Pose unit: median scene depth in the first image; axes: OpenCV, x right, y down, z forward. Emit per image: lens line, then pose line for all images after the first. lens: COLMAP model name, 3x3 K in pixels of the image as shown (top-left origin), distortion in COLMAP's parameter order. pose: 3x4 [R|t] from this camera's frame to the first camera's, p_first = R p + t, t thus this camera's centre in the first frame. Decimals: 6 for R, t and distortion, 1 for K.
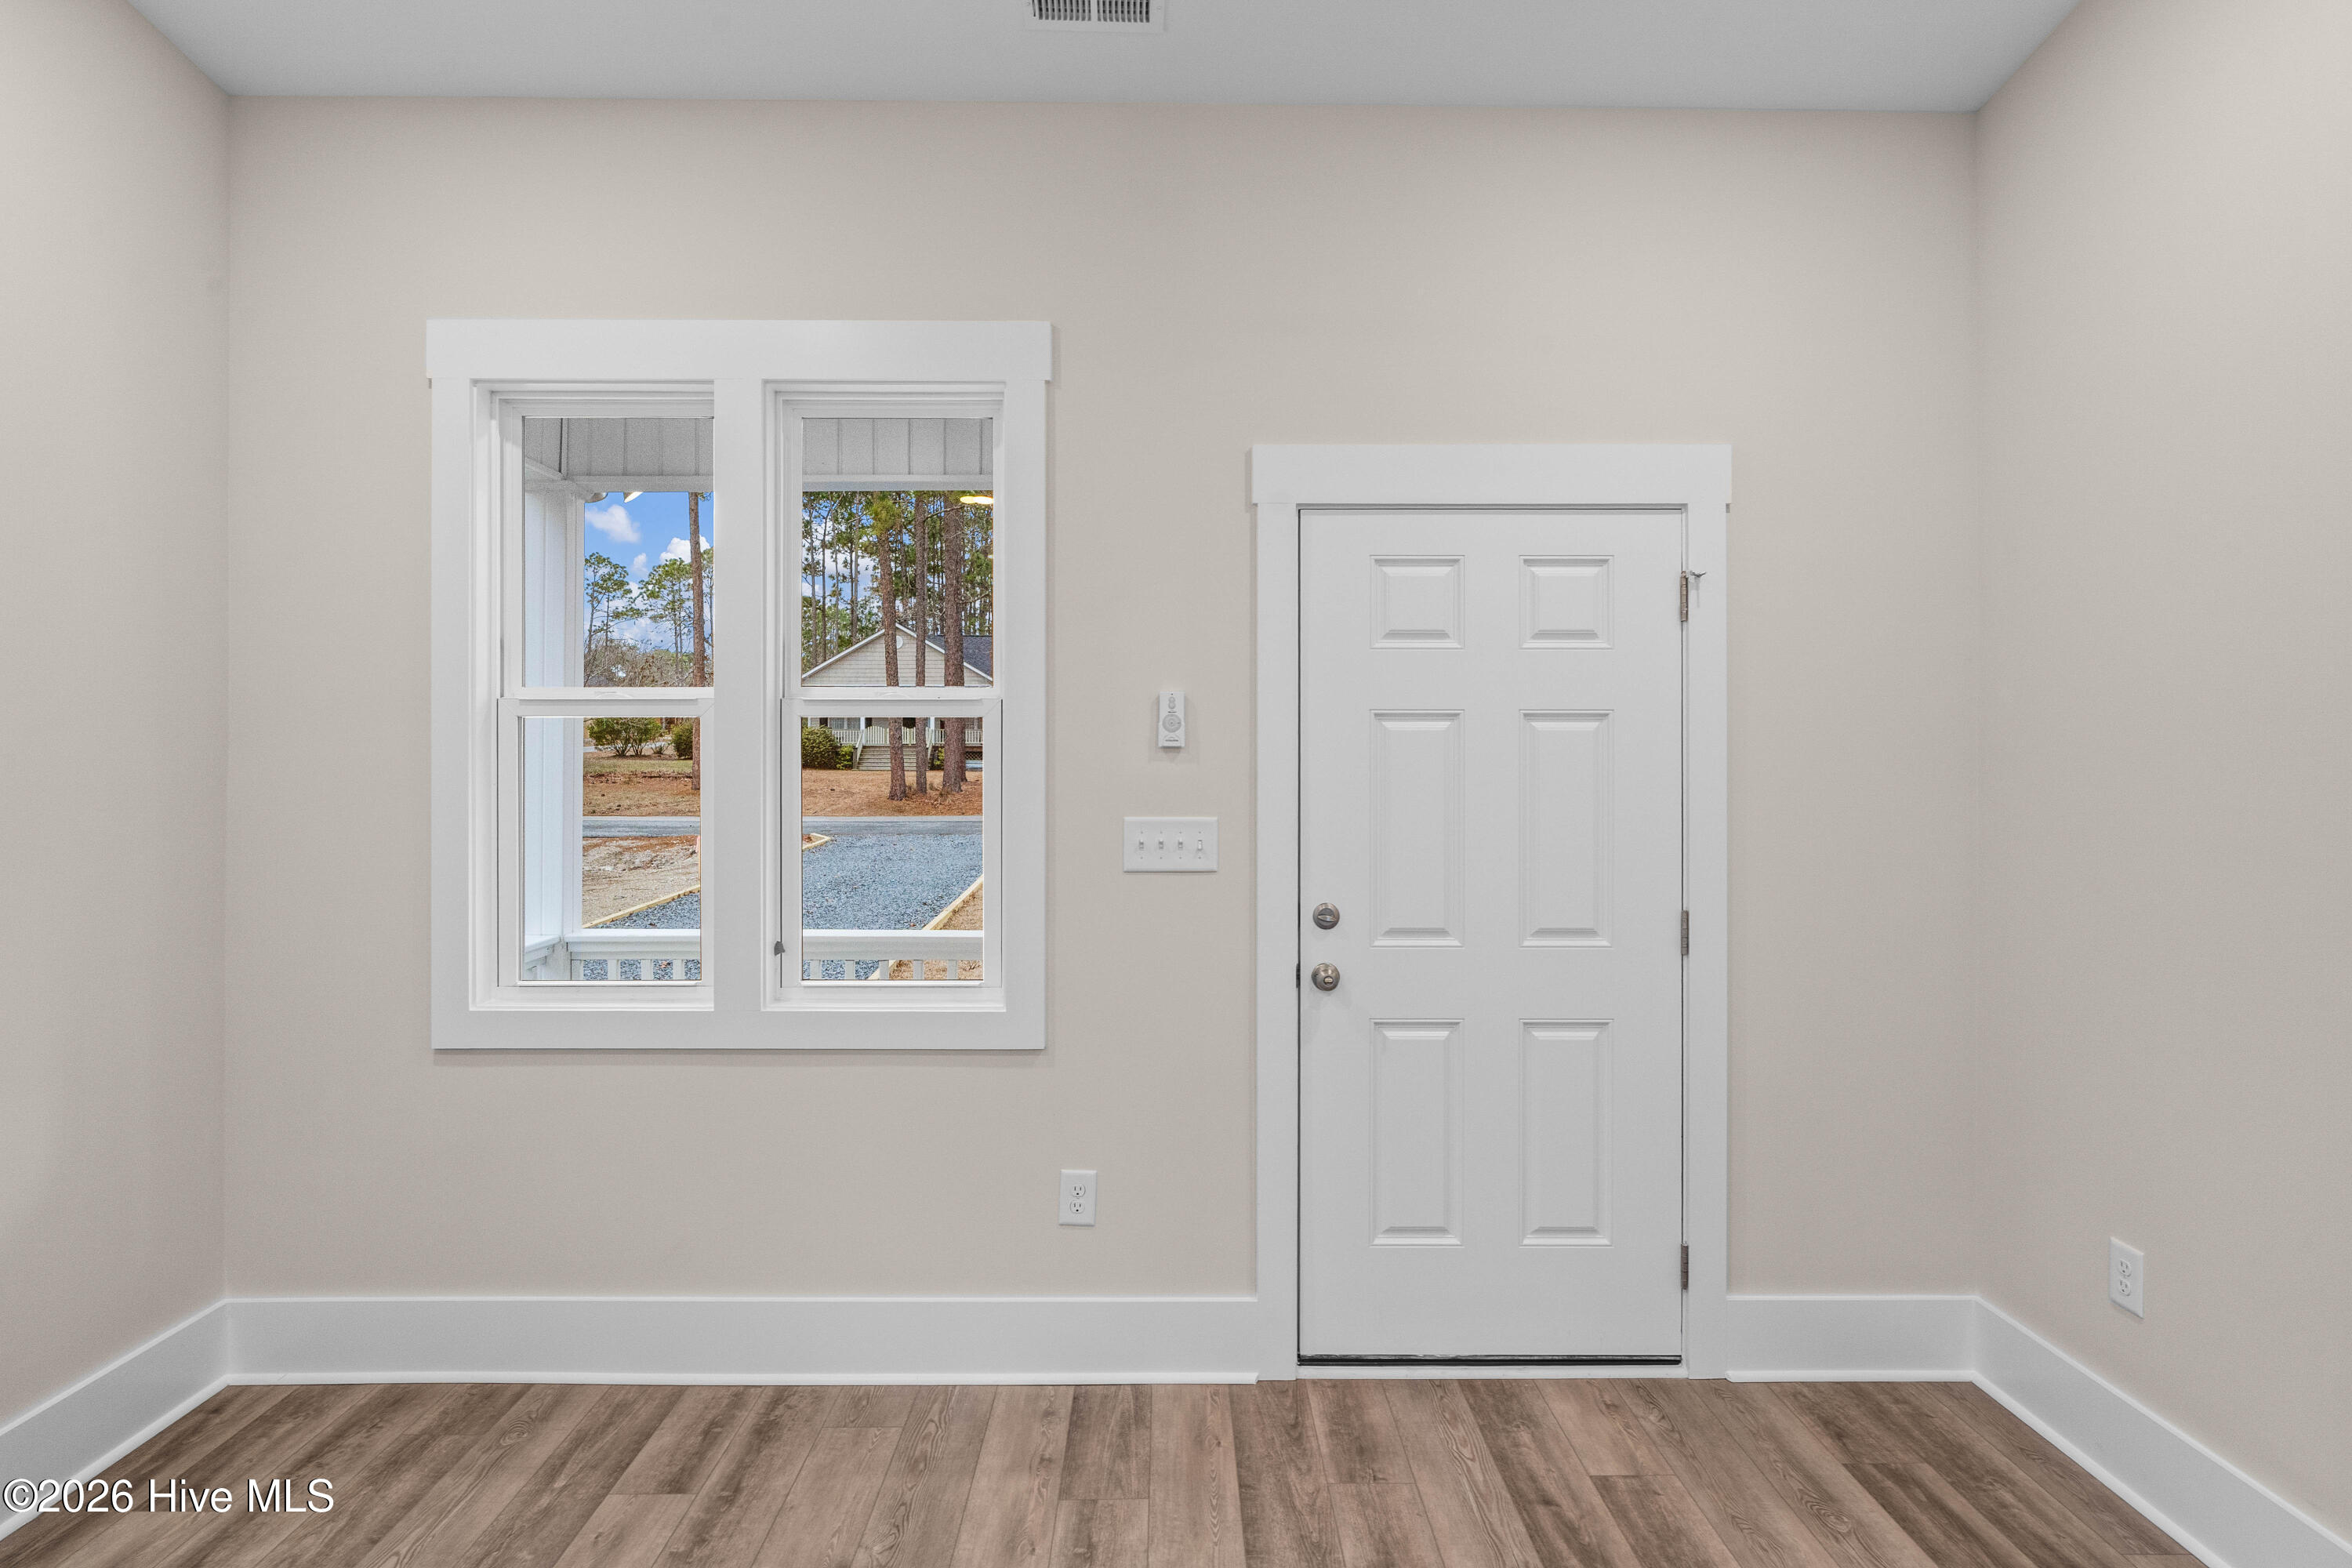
lens RADIAL K [[1222.3, 0, 1160.3], [0, 1222.3, 749.0], [0, 0, 1]] dist [-0.003906, 0.001735]
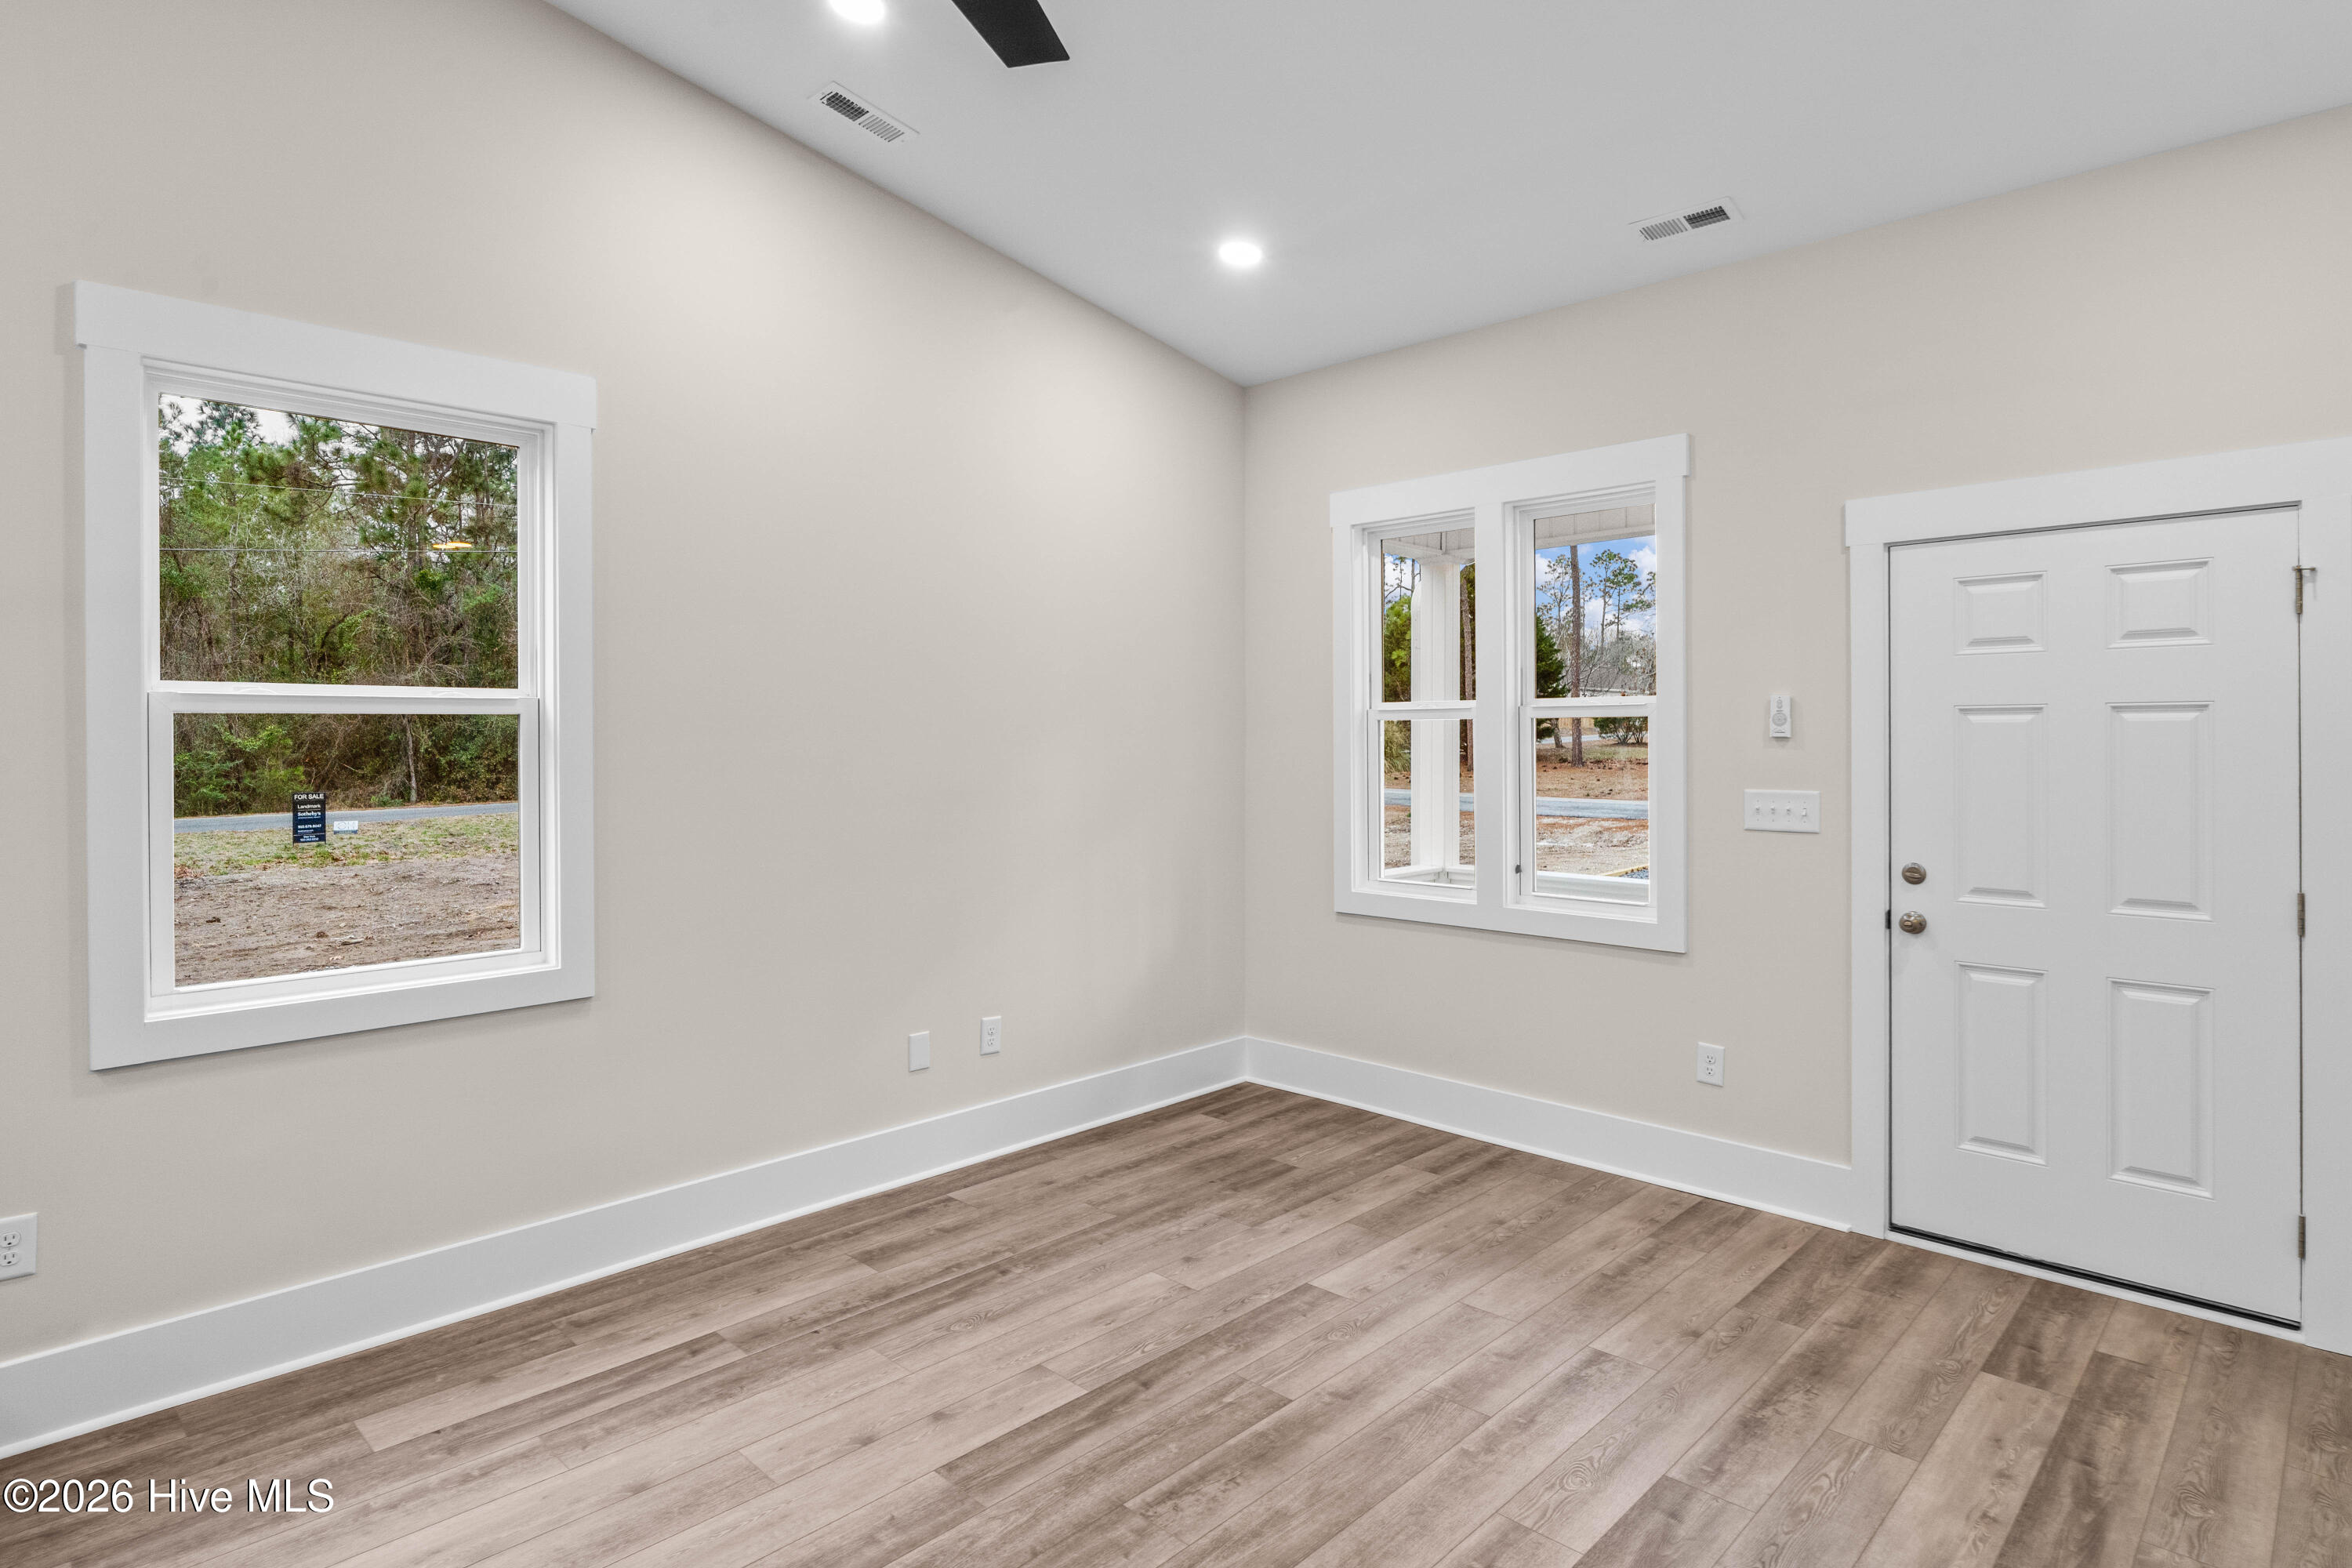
lens RADIAL K [[1222.3, 0, 1153.3], [0, 1222.3, 738.6], [0, 0, 1]] dist [-0.003906, 0.001735]
pose [[0.699102, -0.002510, -0.715017, 0.482417], [0.003471, 0.999994, -0.000116, -0.002171], [0.715013, -0.002401, 0.699107, -0.414433]]
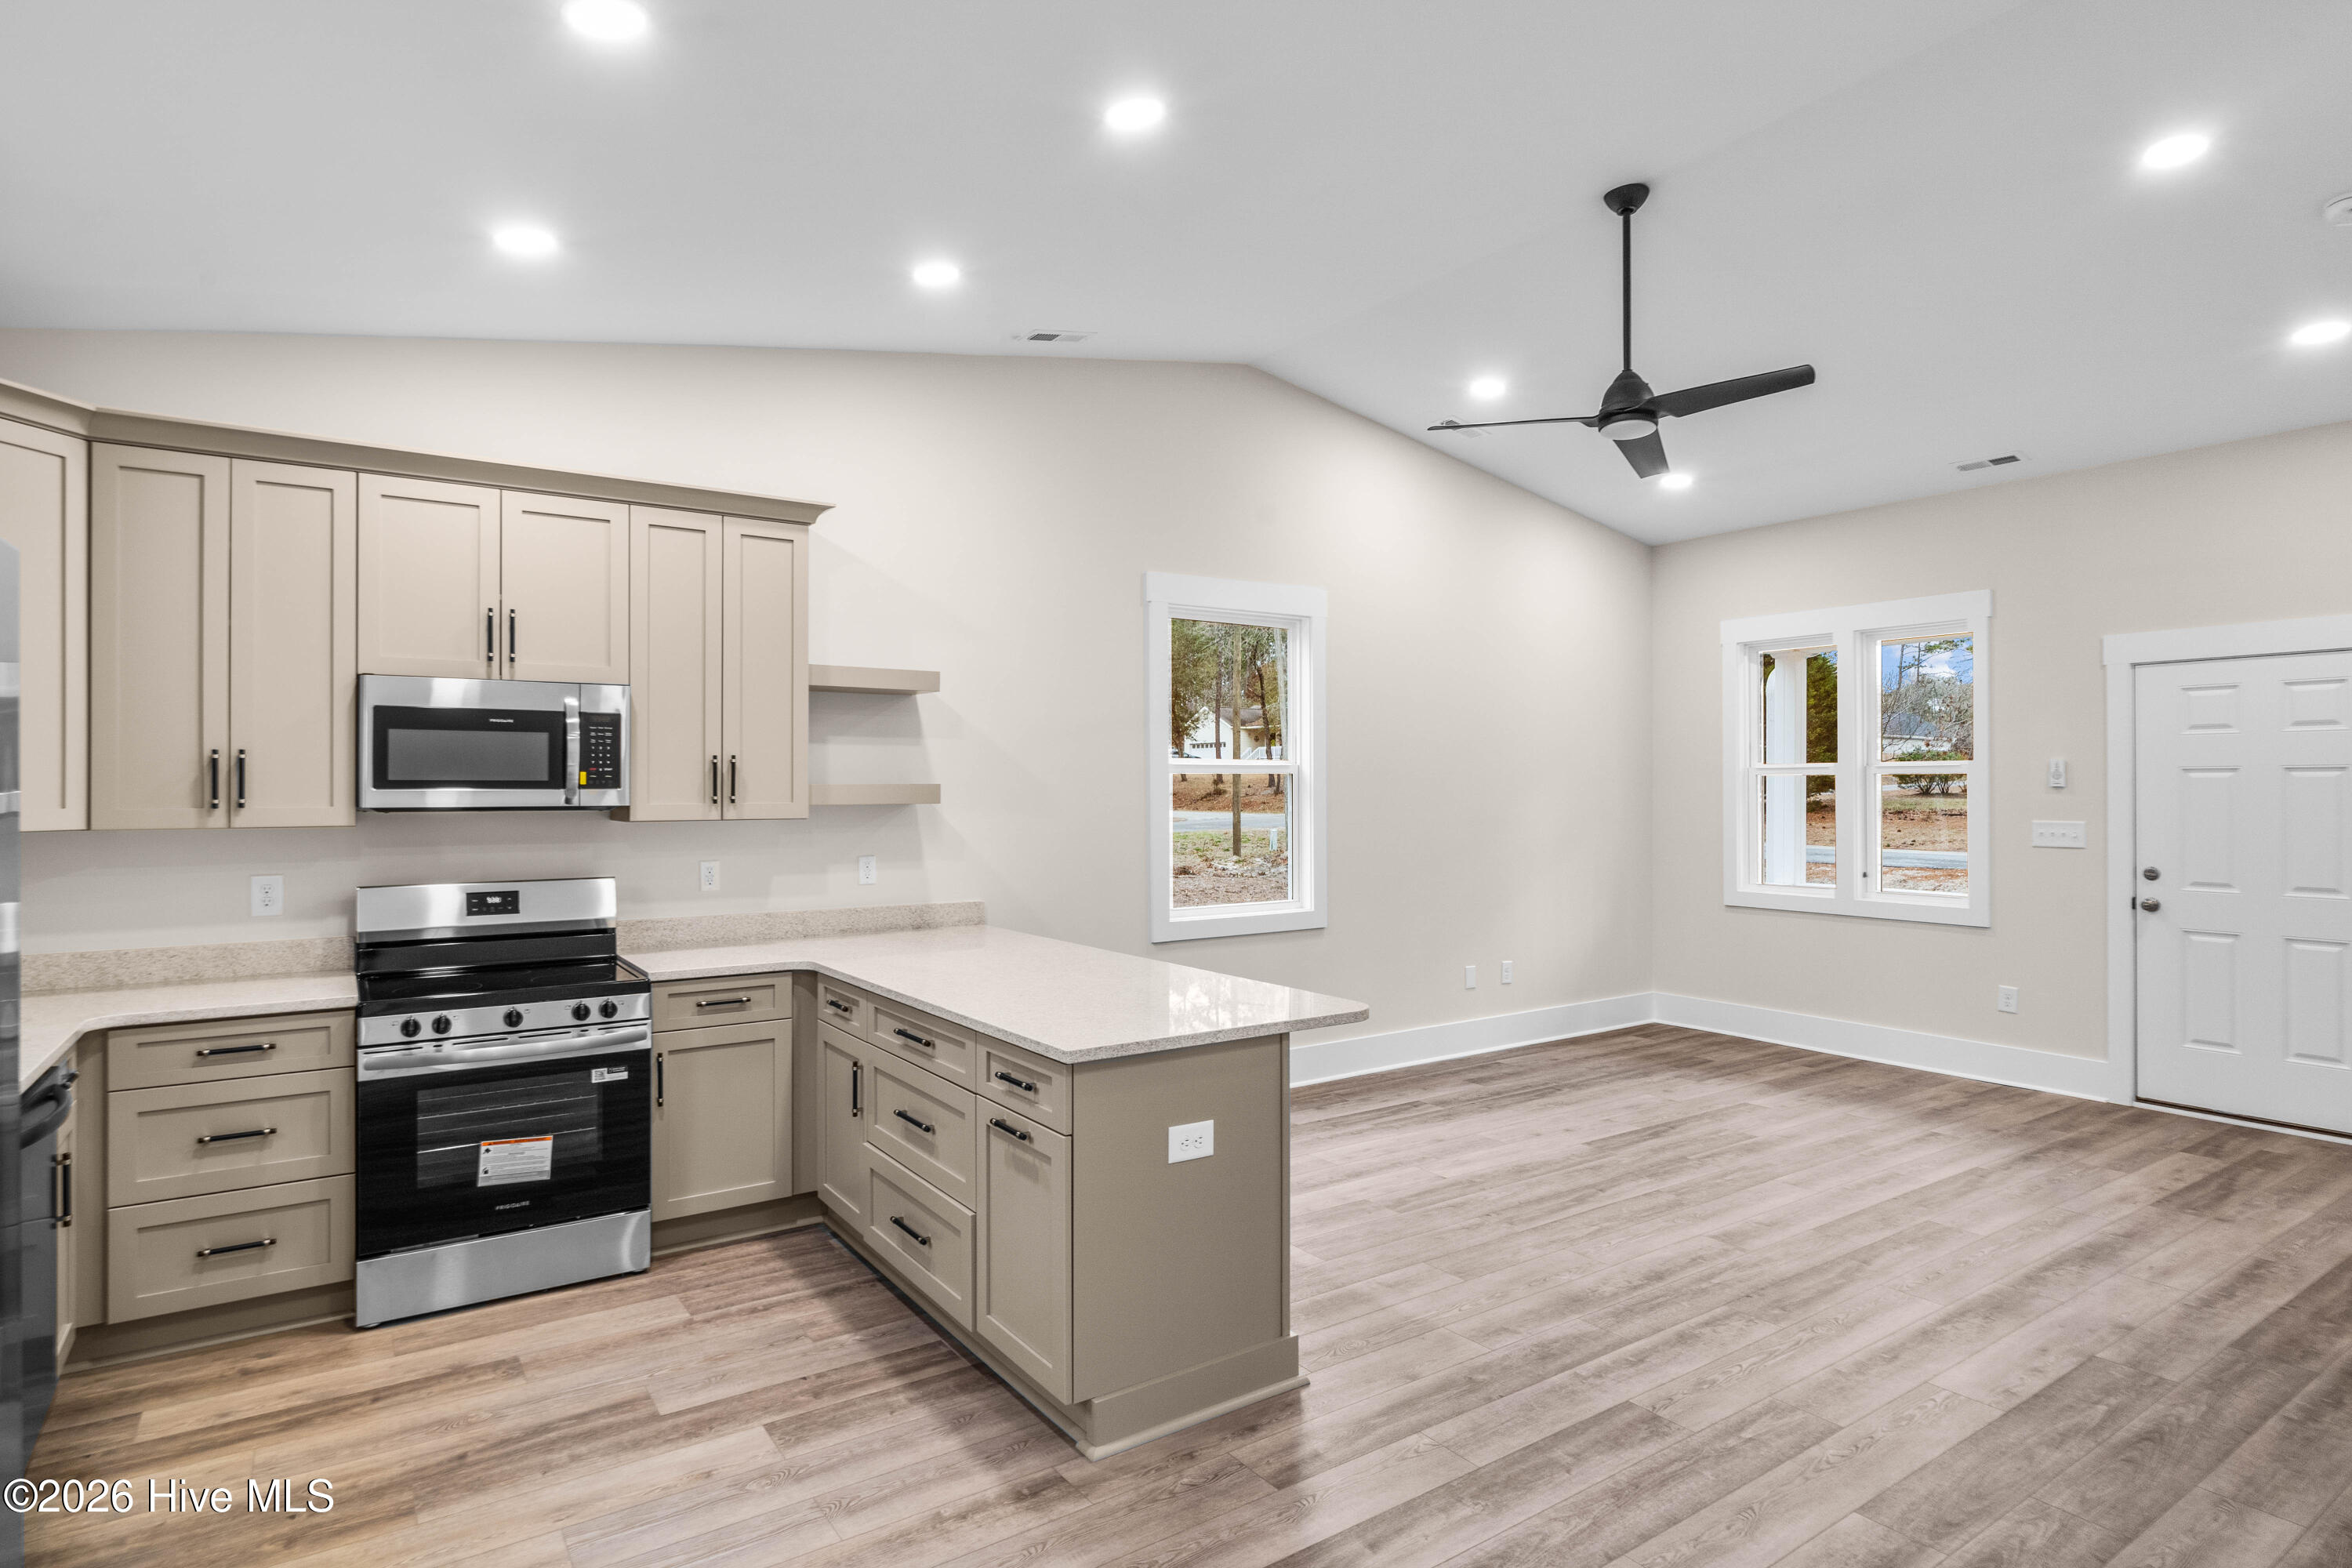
lens RADIAL K [[1222.3, 0, 1153.0], [0, 1222.3, 781.1], [0, 0, 1]] dist [-0.003906, 0.001735]
pose [[0.546777, -0.006138, -0.837256, 0.897376], [0.001911, 0.999980, -0.006082, -0.001101], [0.837276, 0.001725, 0.546778, -1.398990]]
